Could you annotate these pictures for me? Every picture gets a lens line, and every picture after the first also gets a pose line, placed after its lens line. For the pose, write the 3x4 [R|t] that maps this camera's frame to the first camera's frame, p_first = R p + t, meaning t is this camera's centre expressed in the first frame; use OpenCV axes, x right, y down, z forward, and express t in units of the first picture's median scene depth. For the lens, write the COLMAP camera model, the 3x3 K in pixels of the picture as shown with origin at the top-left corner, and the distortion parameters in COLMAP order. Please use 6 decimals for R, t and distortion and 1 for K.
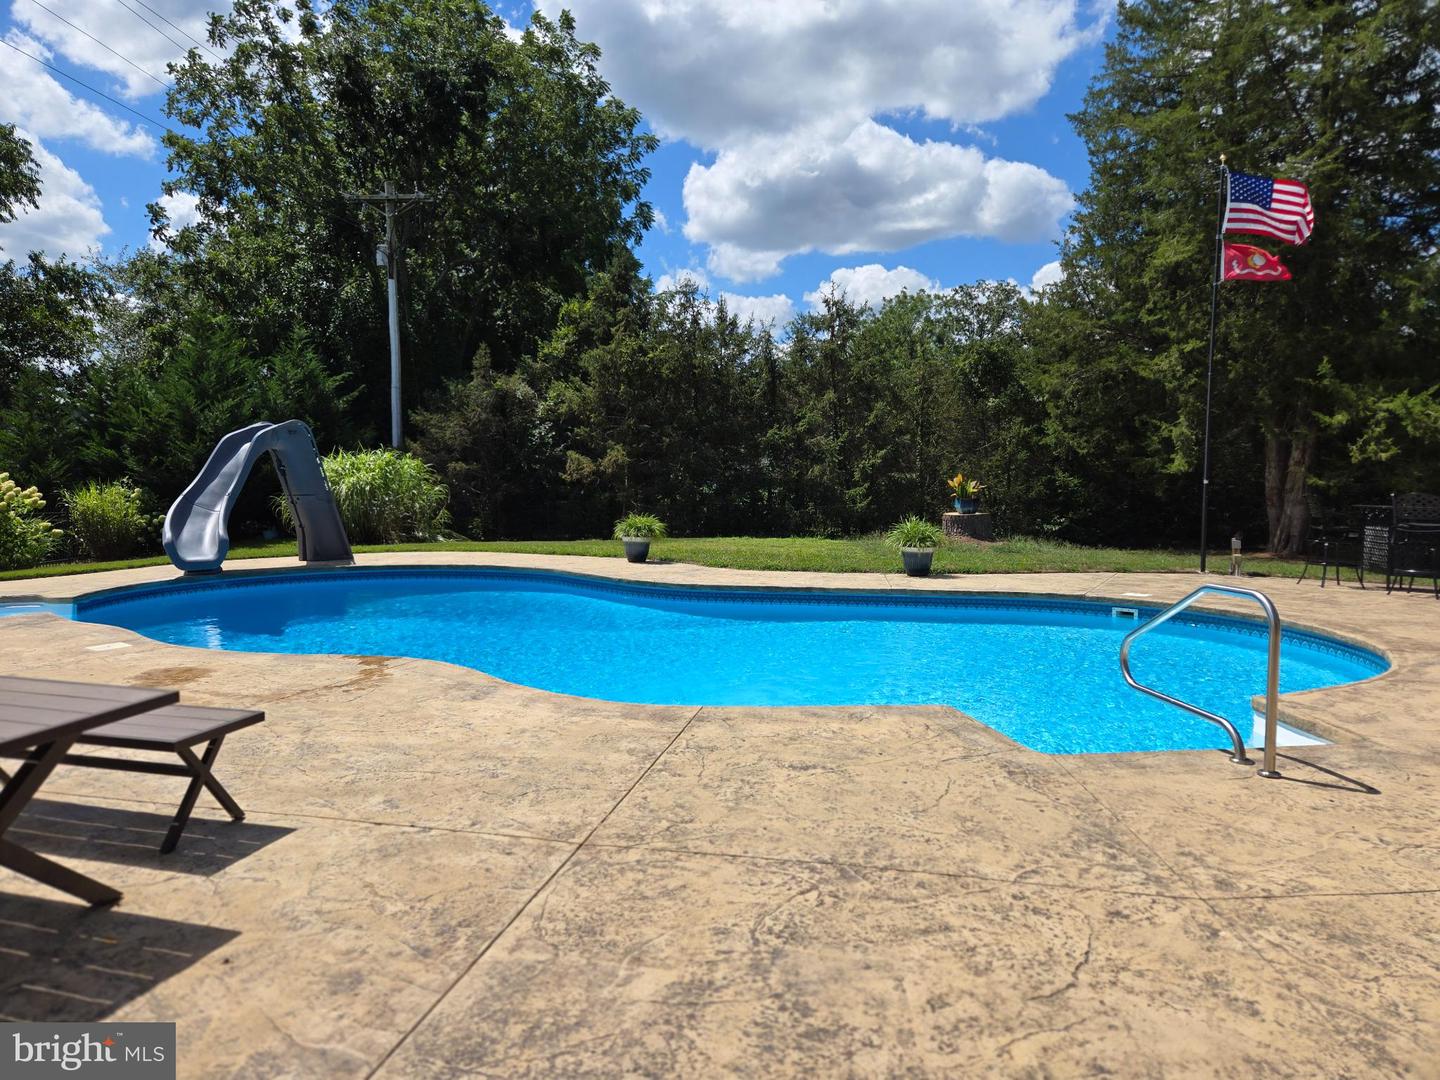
lens RADIAL K [[962.9, 0, 709.9], [0, 962.9, 526.6], [0, 0, 1]] dist [0.075152, -0.056817]
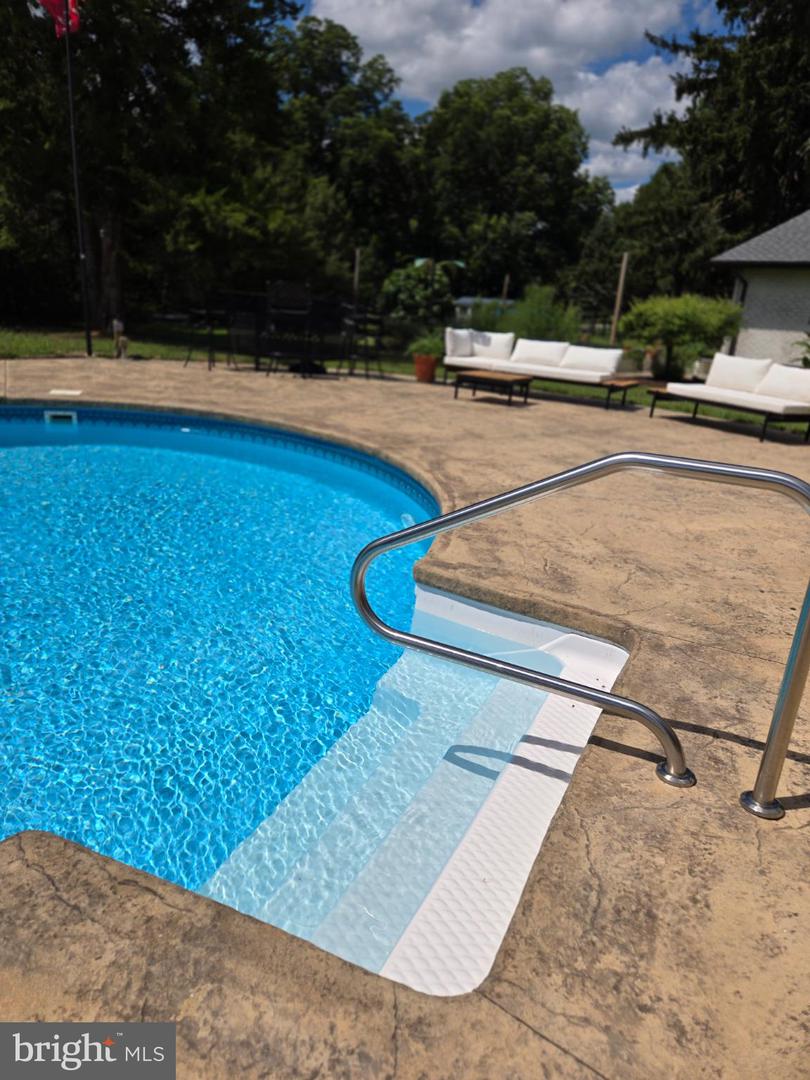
lens RADIAL K [[722.2, 0, 403.3], [0, 722.2, 530.3], [0, 0, 1]] dist [0.075152, -0.056817]
pose [[0.559349, -0.225817, 0.797581, 0.030154], [-0.022018, 0.957792, 0.286618, -0.002337], [-0.828640, -0.177880, 0.530768, 0.187694]]
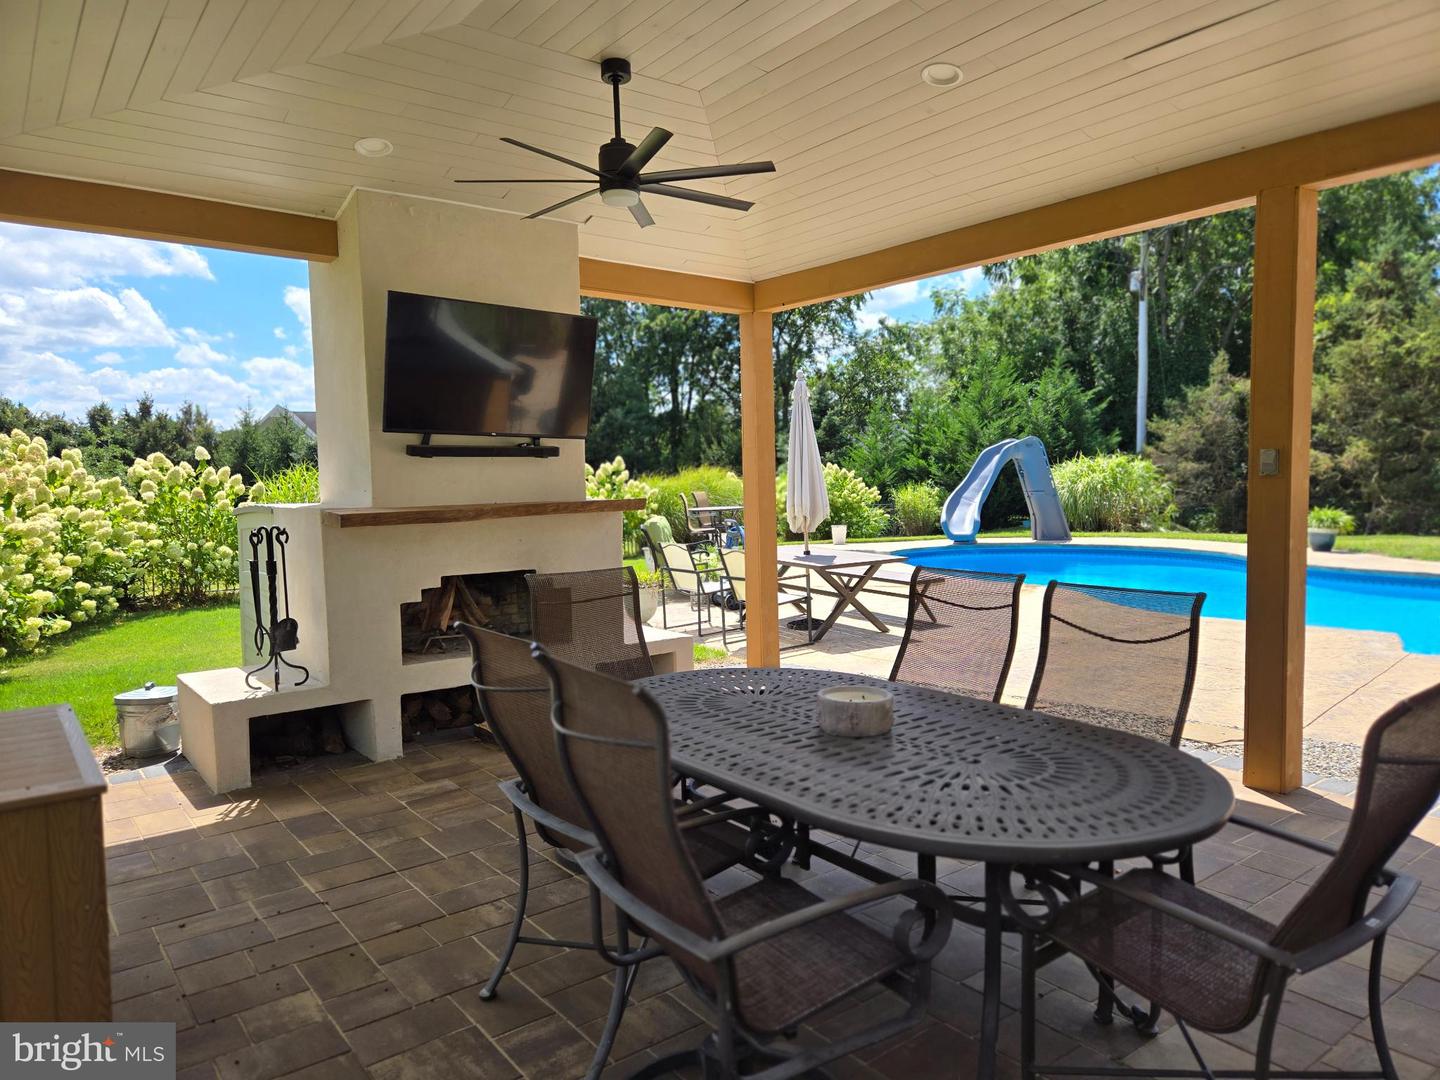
lens RADIAL K [[962.9, 0, 713.9], [0, 962.9, 539.2], [0, 0, 1]] dist [0.075152, -0.056817]
pose [[0.717913, 0.032832, -0.695358, 0.135721], [-0.023119, 0.999461, 0.023322, 0.008503], [0.695749, -0.000667, 0.718285, -0.190603]]
